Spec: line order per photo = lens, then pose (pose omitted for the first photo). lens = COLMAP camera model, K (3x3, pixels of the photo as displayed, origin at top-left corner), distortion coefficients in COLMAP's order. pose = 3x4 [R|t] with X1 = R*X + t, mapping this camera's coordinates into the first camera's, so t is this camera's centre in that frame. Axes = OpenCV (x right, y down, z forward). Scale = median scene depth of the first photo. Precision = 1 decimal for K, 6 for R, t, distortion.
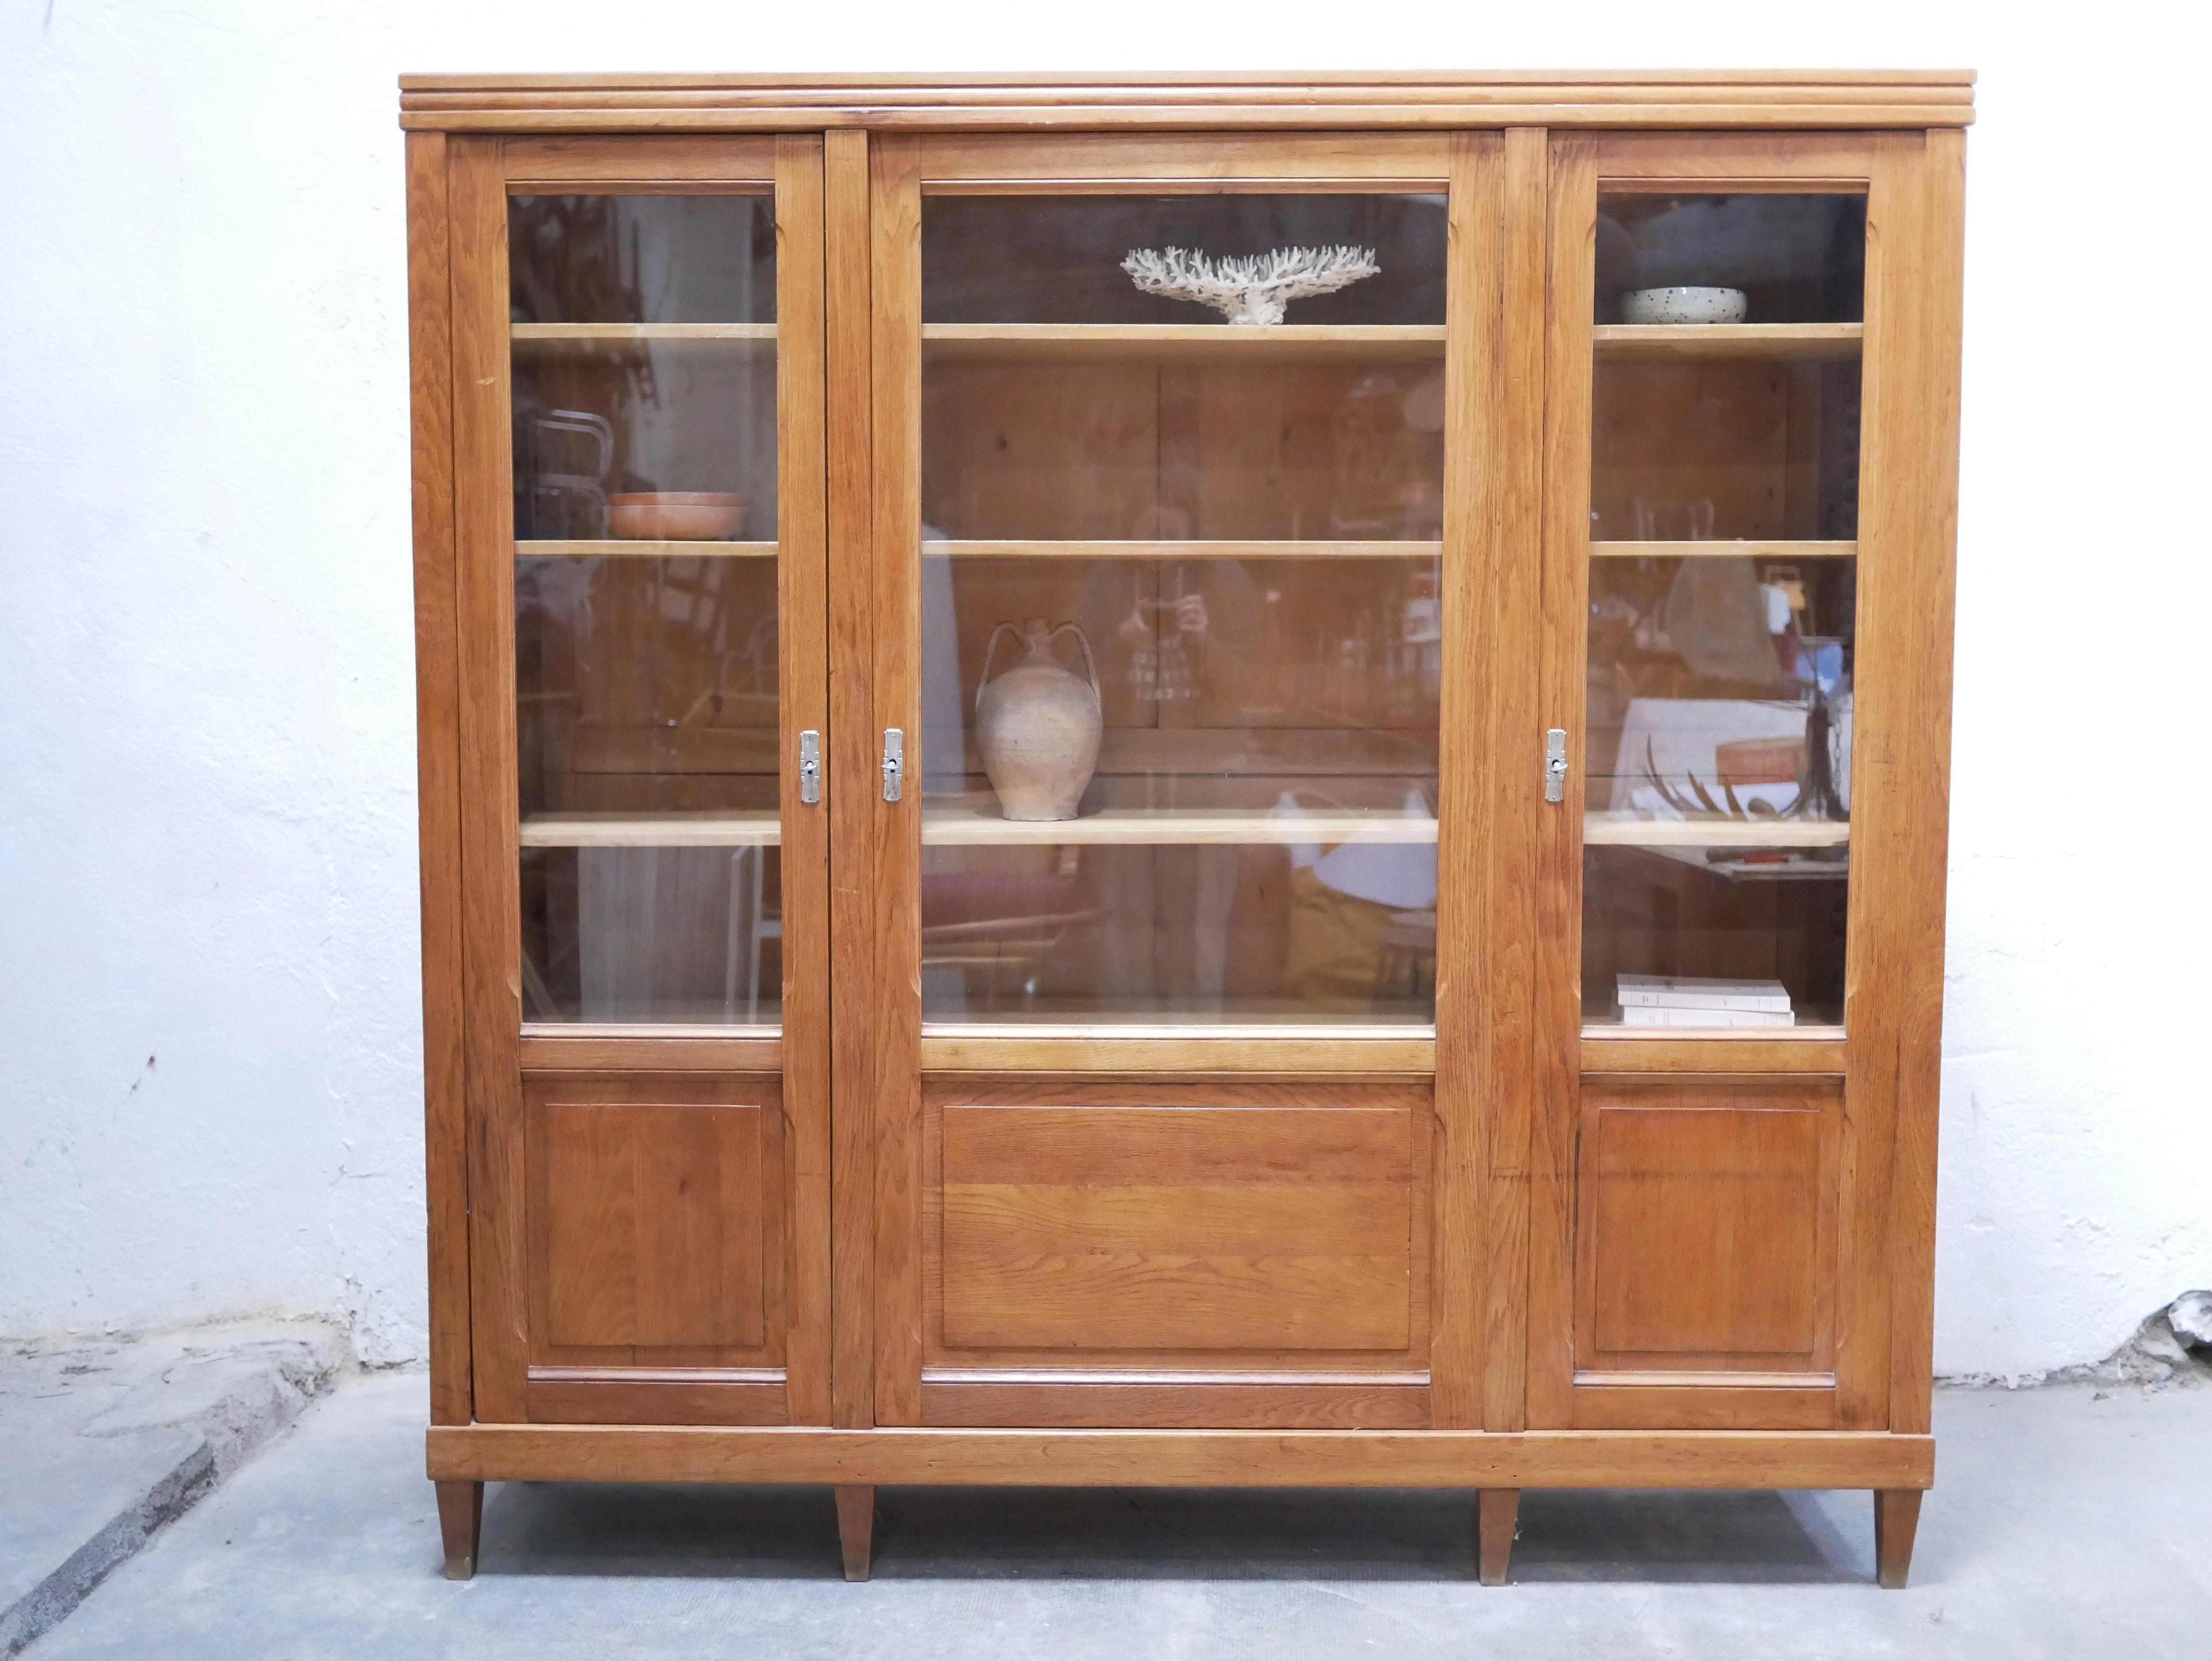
lens RADIAL K [[2492.5, 0, 1106.0], [0, 2492.5, 822.2], [0, 0, 1]] dist [-0.023459, 0.028834]
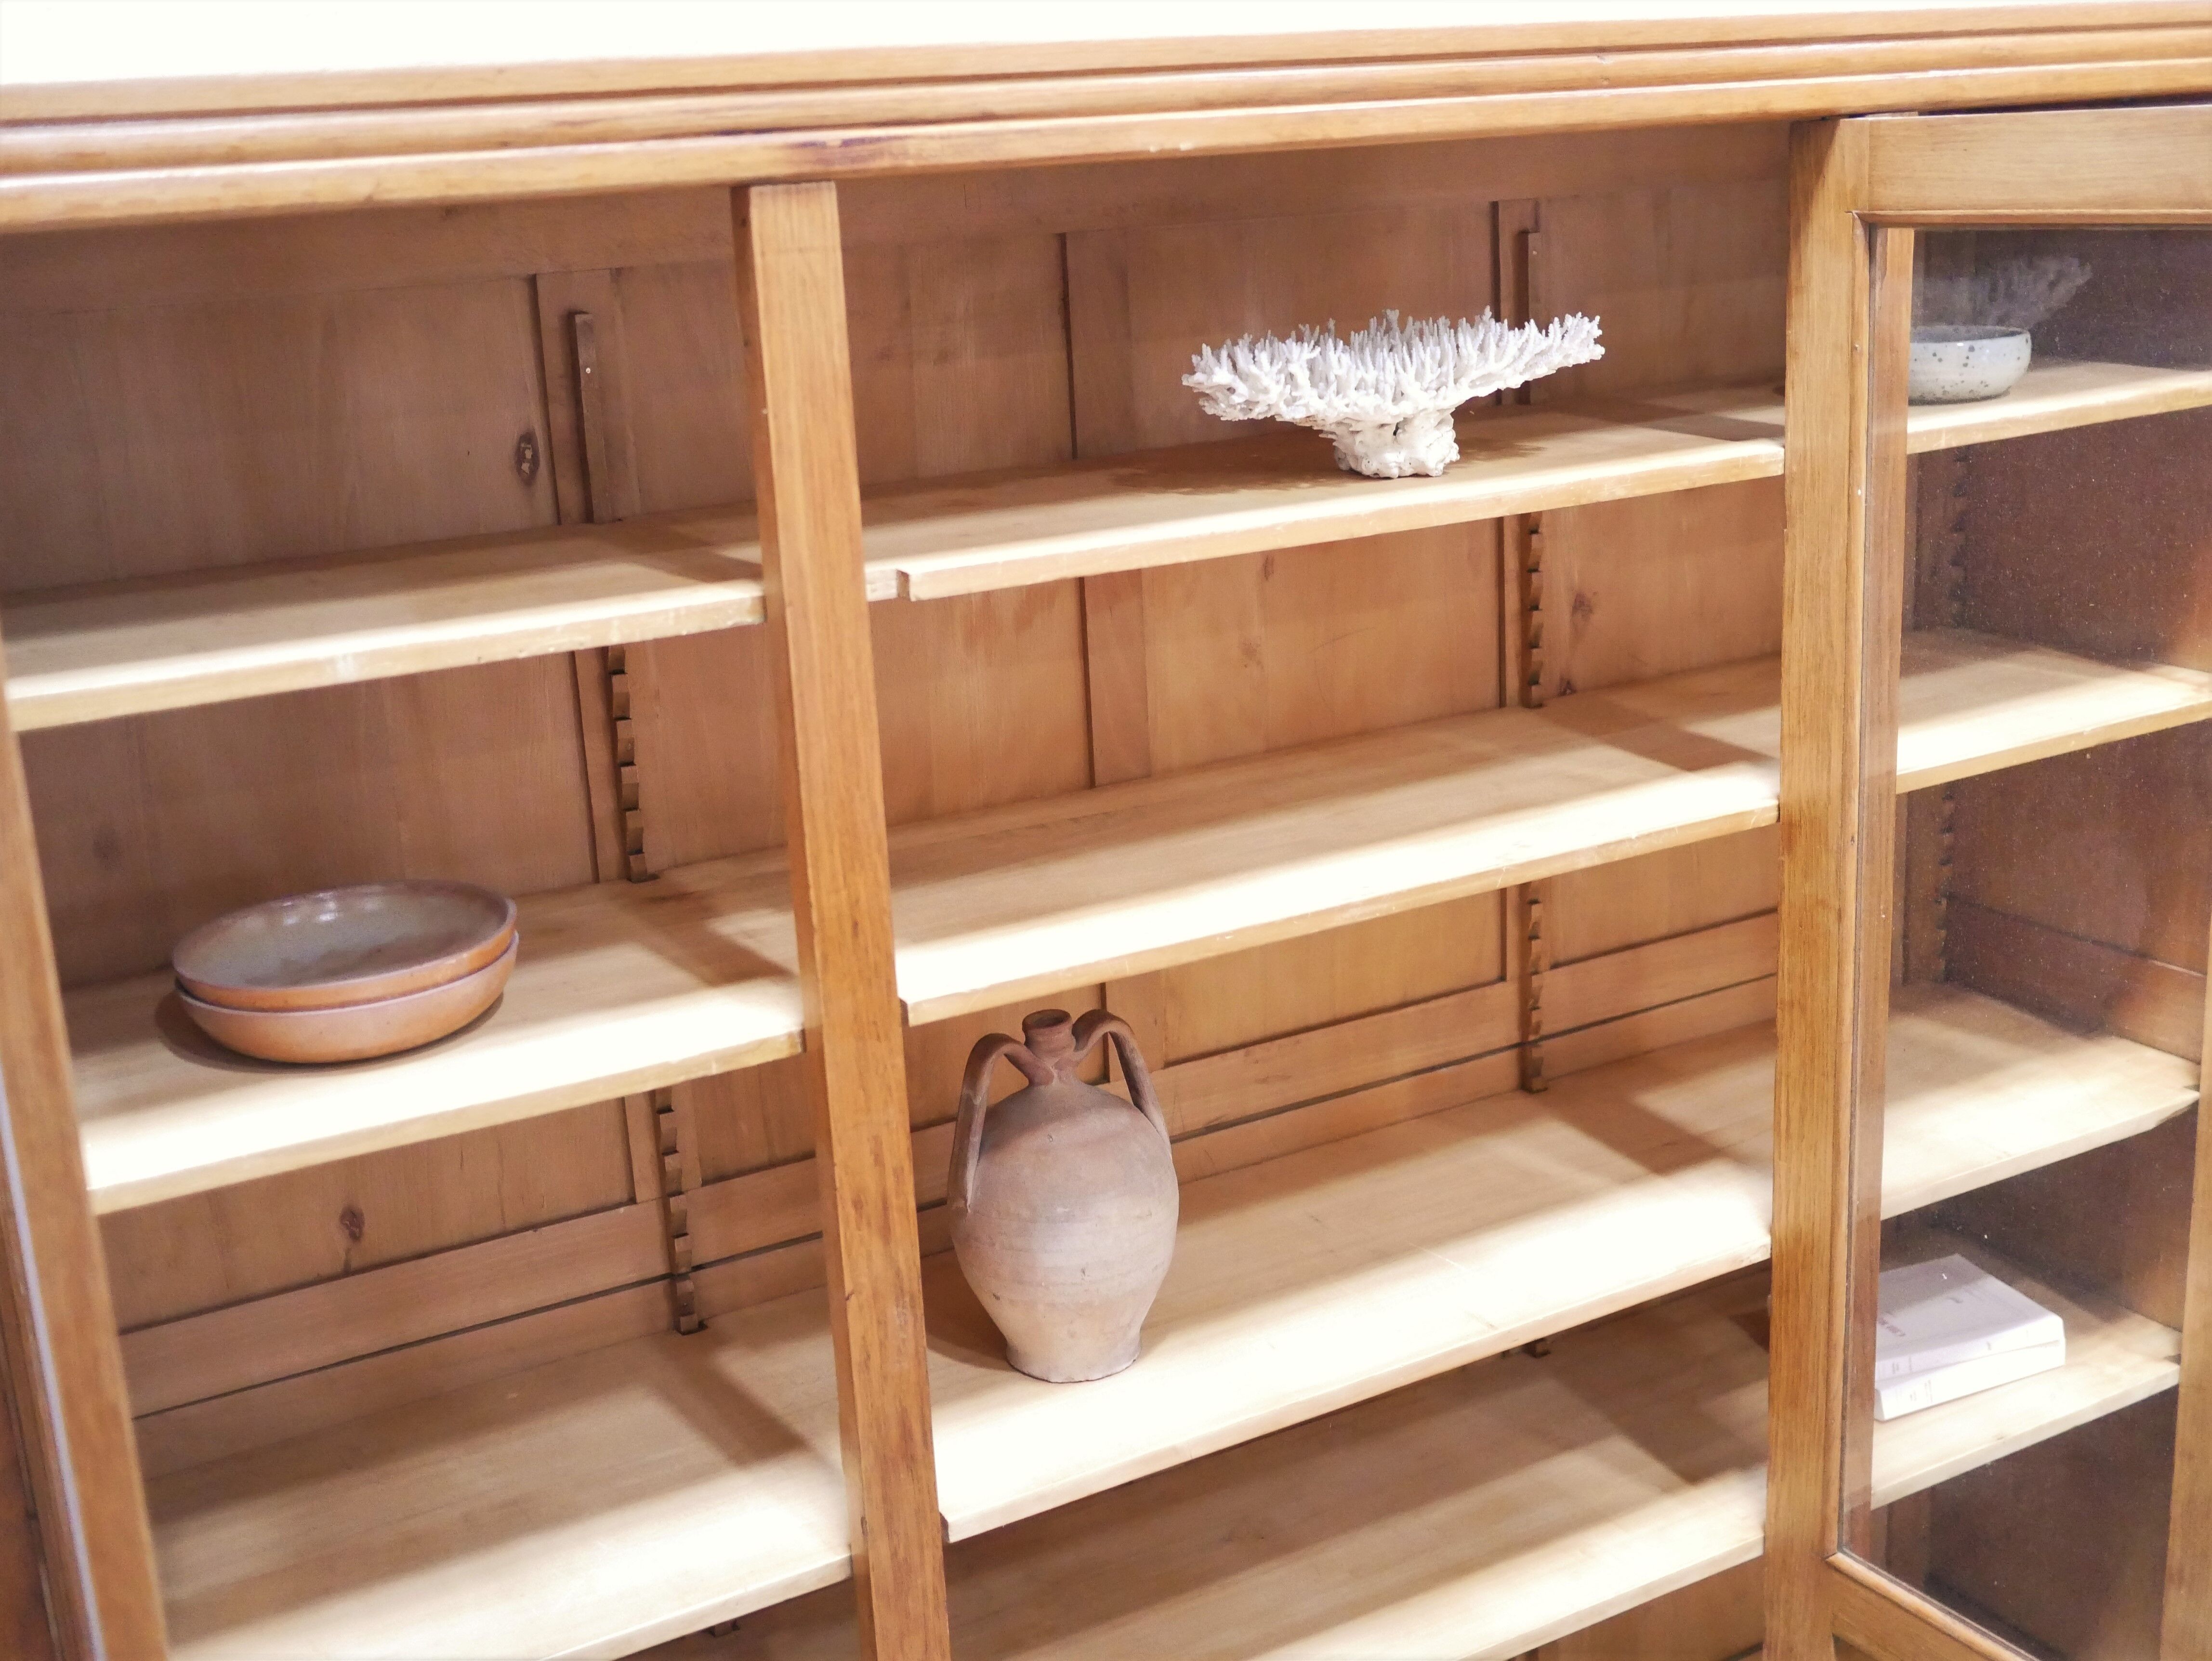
lens RADIAL K [[2495.0, 0, 1107.2], [0, 2495.0, 817.9], [0, 0, 1]] dist [-0.026673, 0.036531]
pose [[0.865503, -0.178372, 0.468069, -0.274534], [0.096191, 0.976243, 0.194159, -0.238756], [-0.491582, -0.123021, 0.862098, 0.548273]]
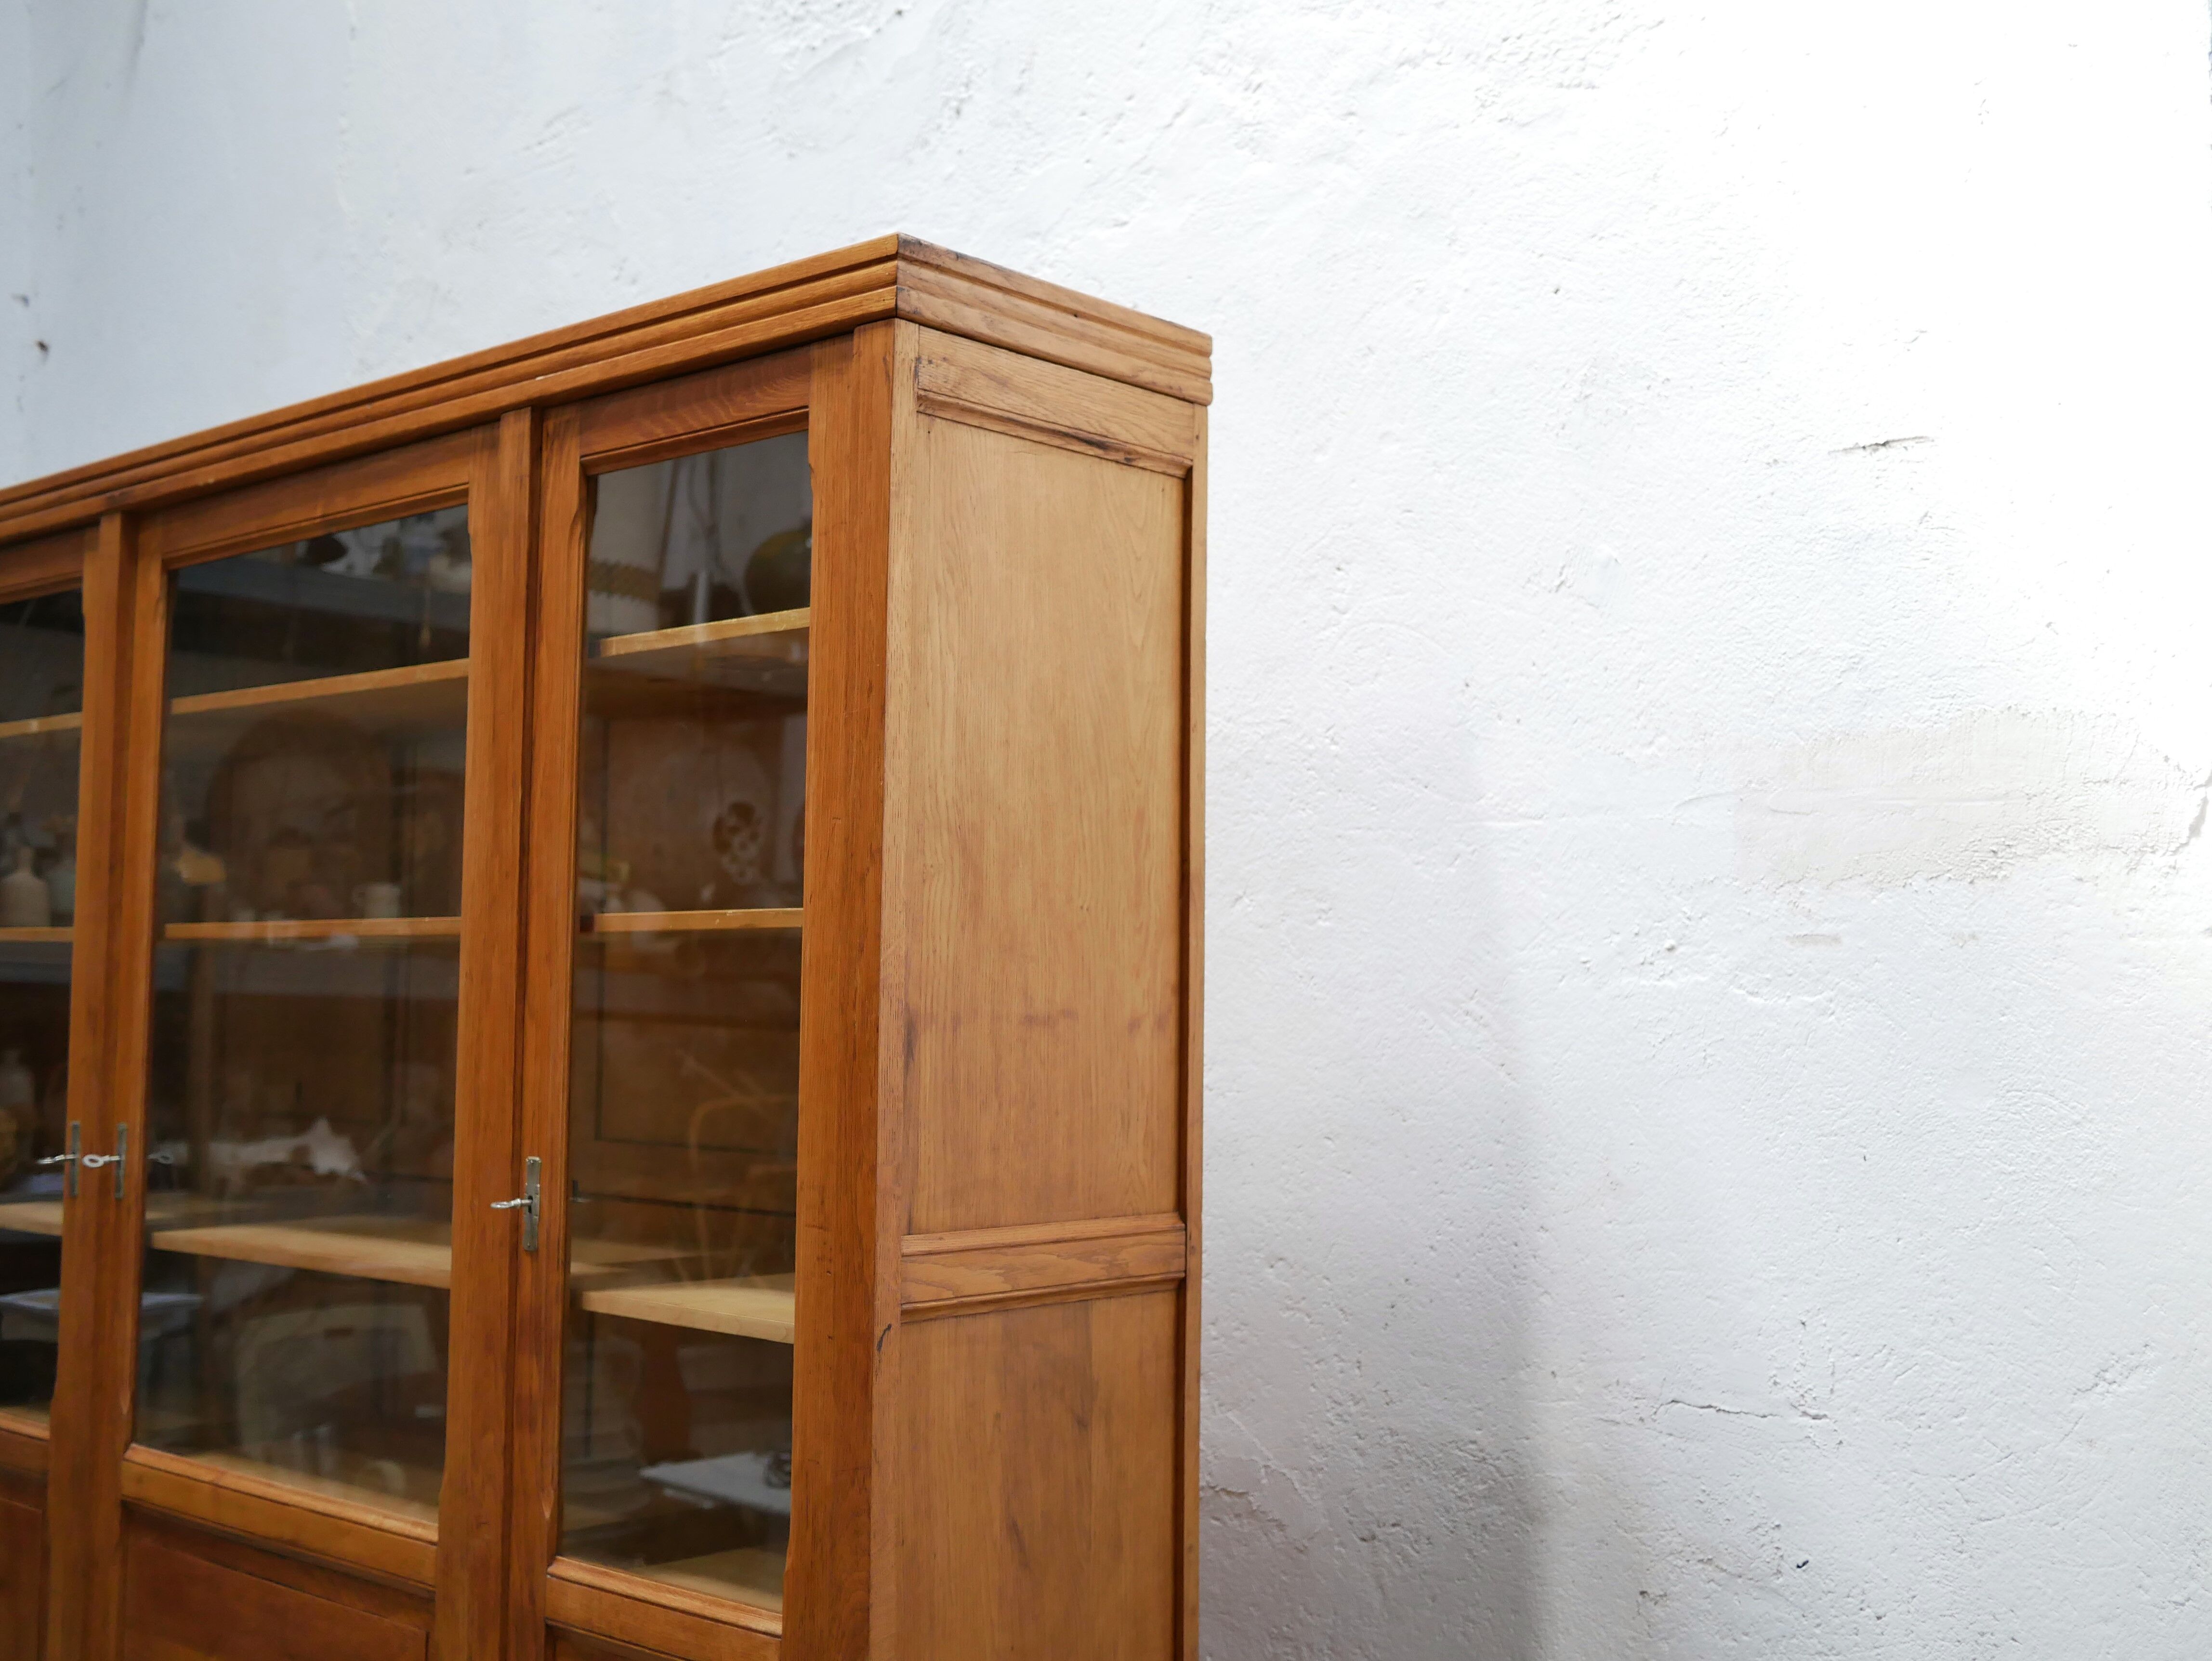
lens RADIAL K [[2495.0, 0, 1107.2], [0, 2495.0, 817.9], [0, 0, 1]] dist [-0.026673, 0.036531]
pose [[0.757249, -0.041106, -0.651832, 0.807070], [-0.063237, 0.988714, -0.135814, -0.046429], [0.650058, 0.144065, 0.746103, 0.512905]]
